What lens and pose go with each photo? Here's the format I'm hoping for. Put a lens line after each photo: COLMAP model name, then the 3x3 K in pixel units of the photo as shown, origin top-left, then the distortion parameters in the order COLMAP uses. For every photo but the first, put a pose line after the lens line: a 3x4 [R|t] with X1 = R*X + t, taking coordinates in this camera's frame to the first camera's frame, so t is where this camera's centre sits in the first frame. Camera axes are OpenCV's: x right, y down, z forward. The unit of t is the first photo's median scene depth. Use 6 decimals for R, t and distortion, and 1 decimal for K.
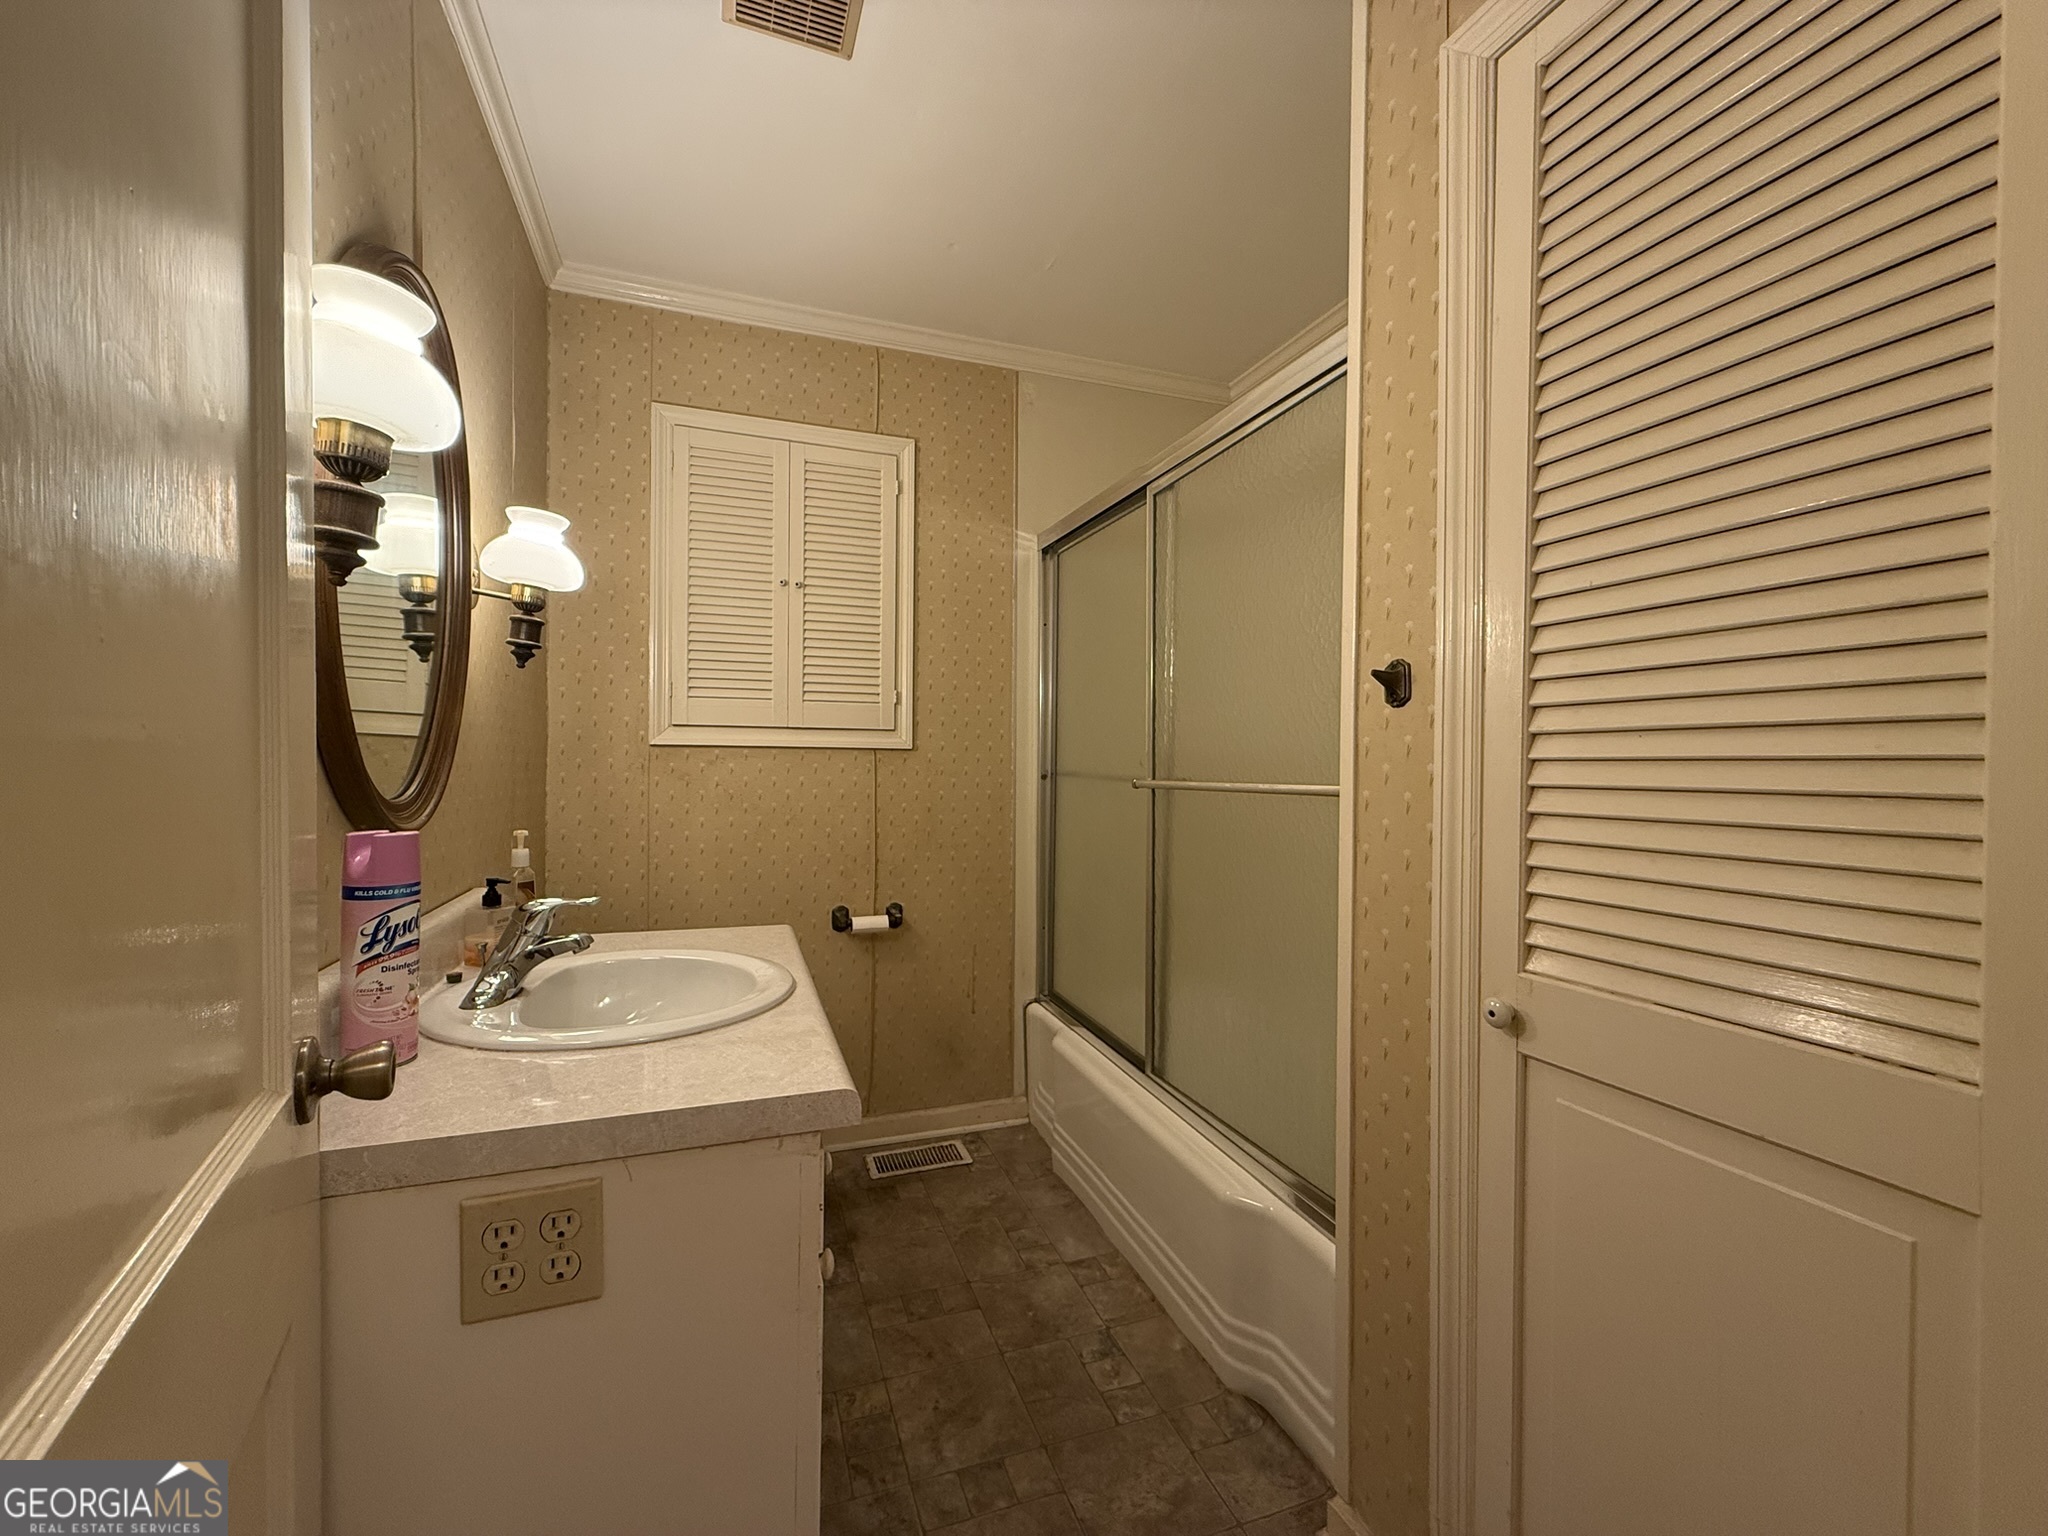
lens RADIAL K [[814.3, 0, 1020.3], [0, 814.3, 767.9], [0, 0, 1]] dist [-0.000861, 0.000294]
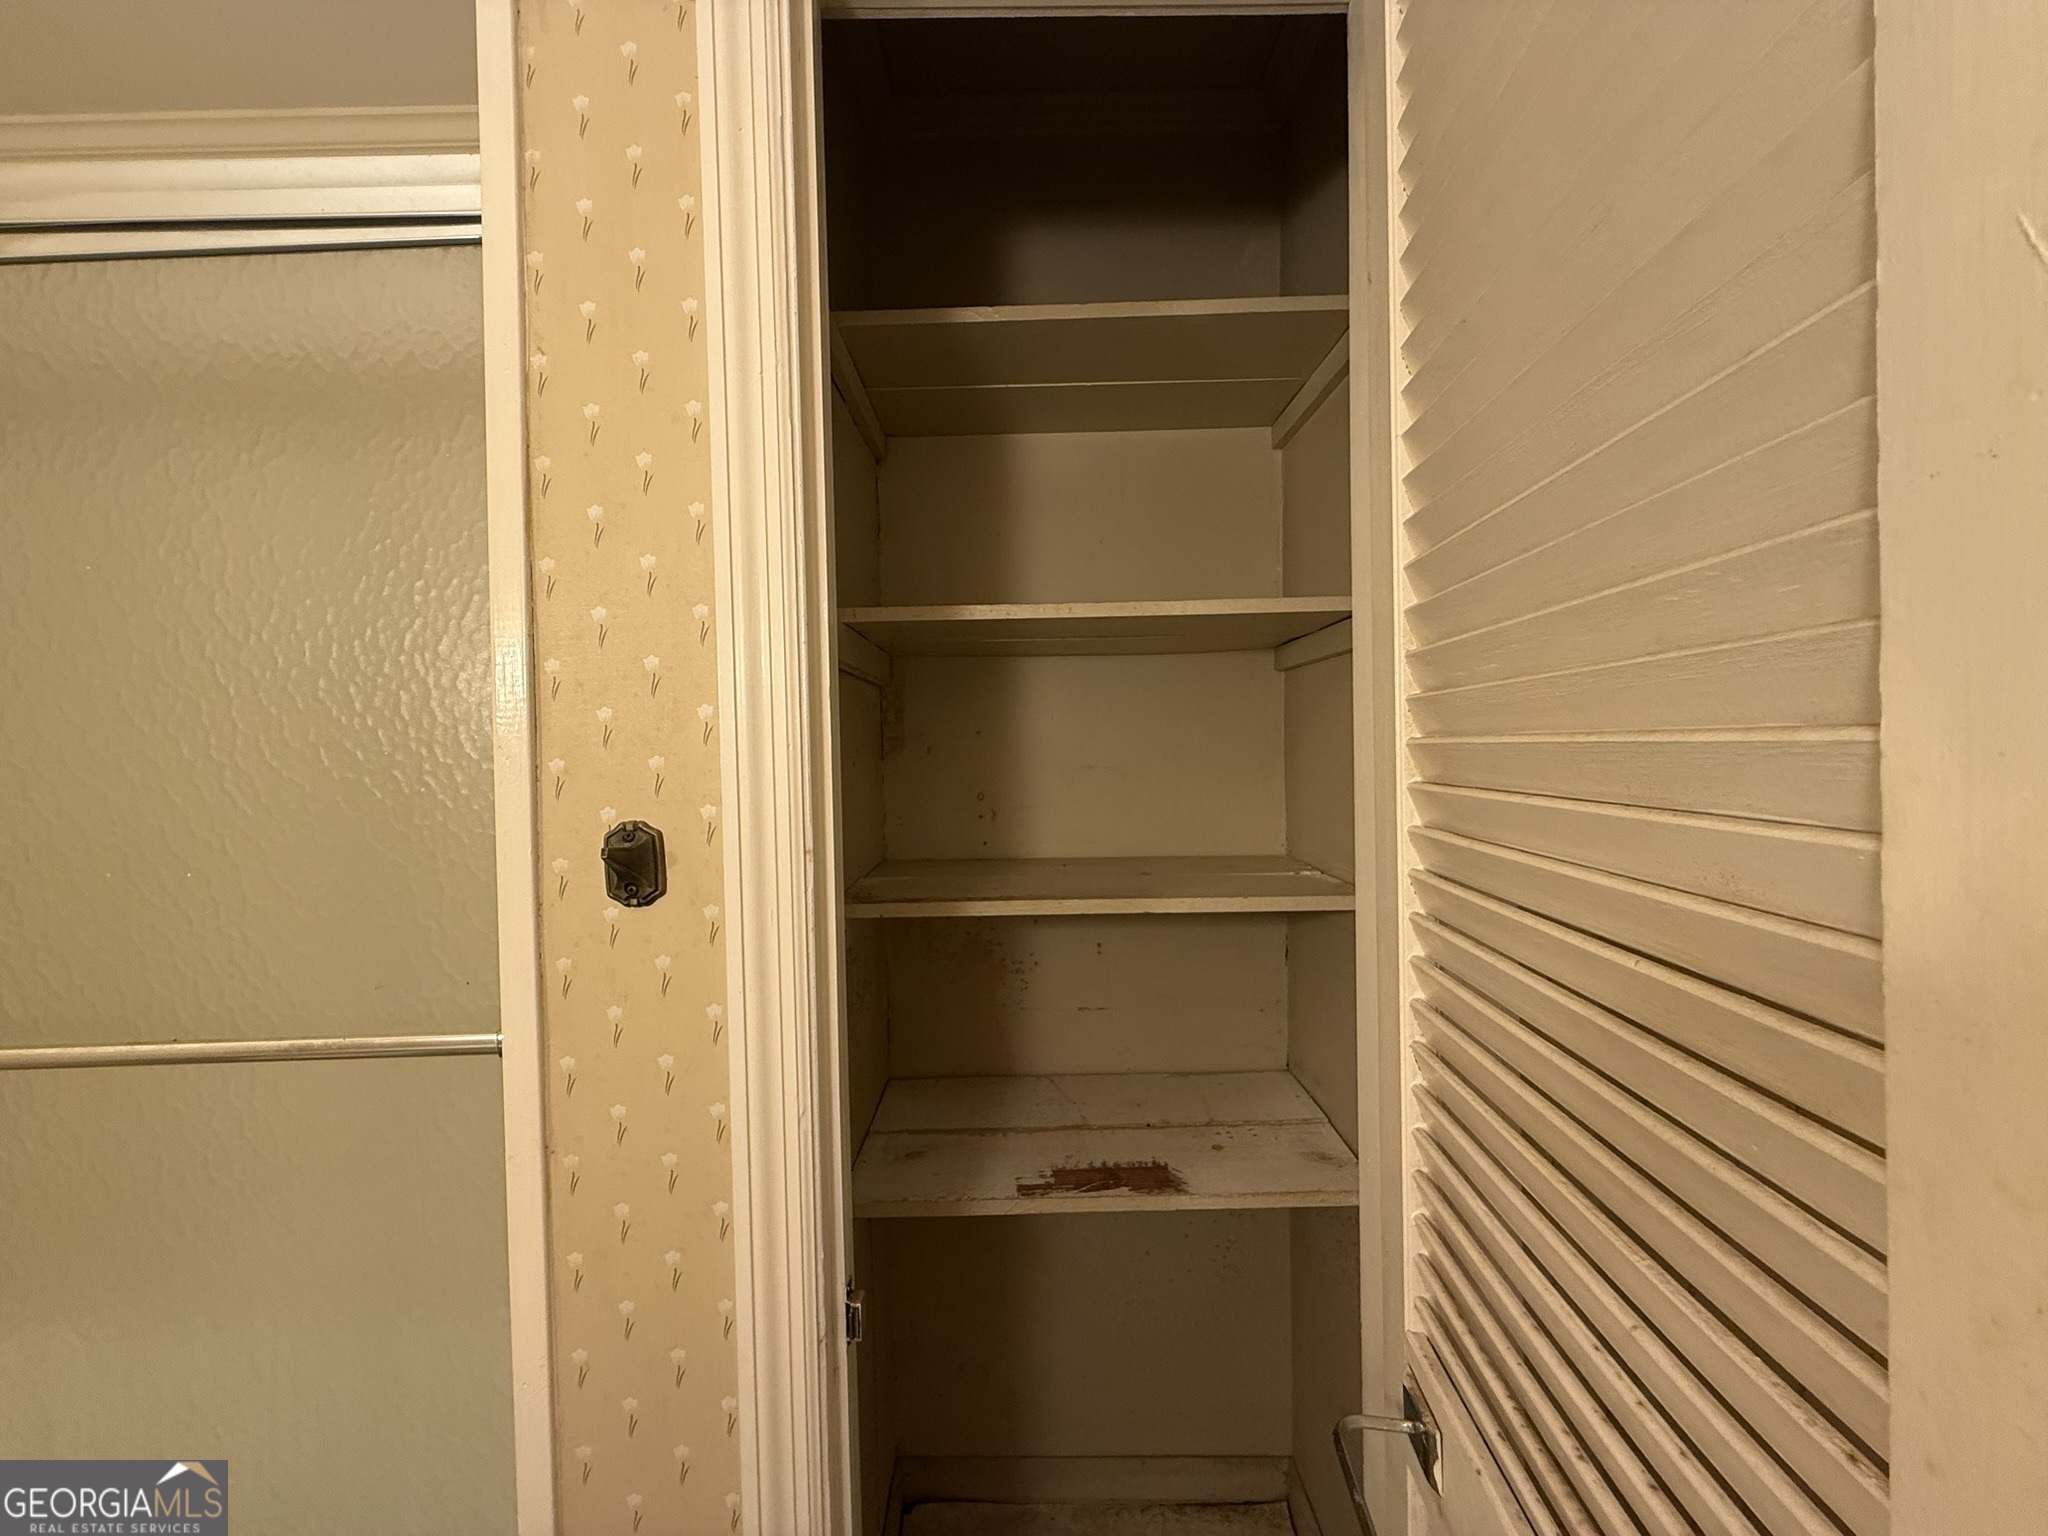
lens RADIAL K [[814.3, 0, 1025.3], [0, 814.3, 769.0], [0, 0, 1]] dist [-0.000861, 0.000294]
pose [[0.342119, -0.033852, 0.939047, 0.031126], [0.040268, 0.998961, 0.021341, -0.162155], [-0.938793, 0.030513, 0.343127, 0.528774]]
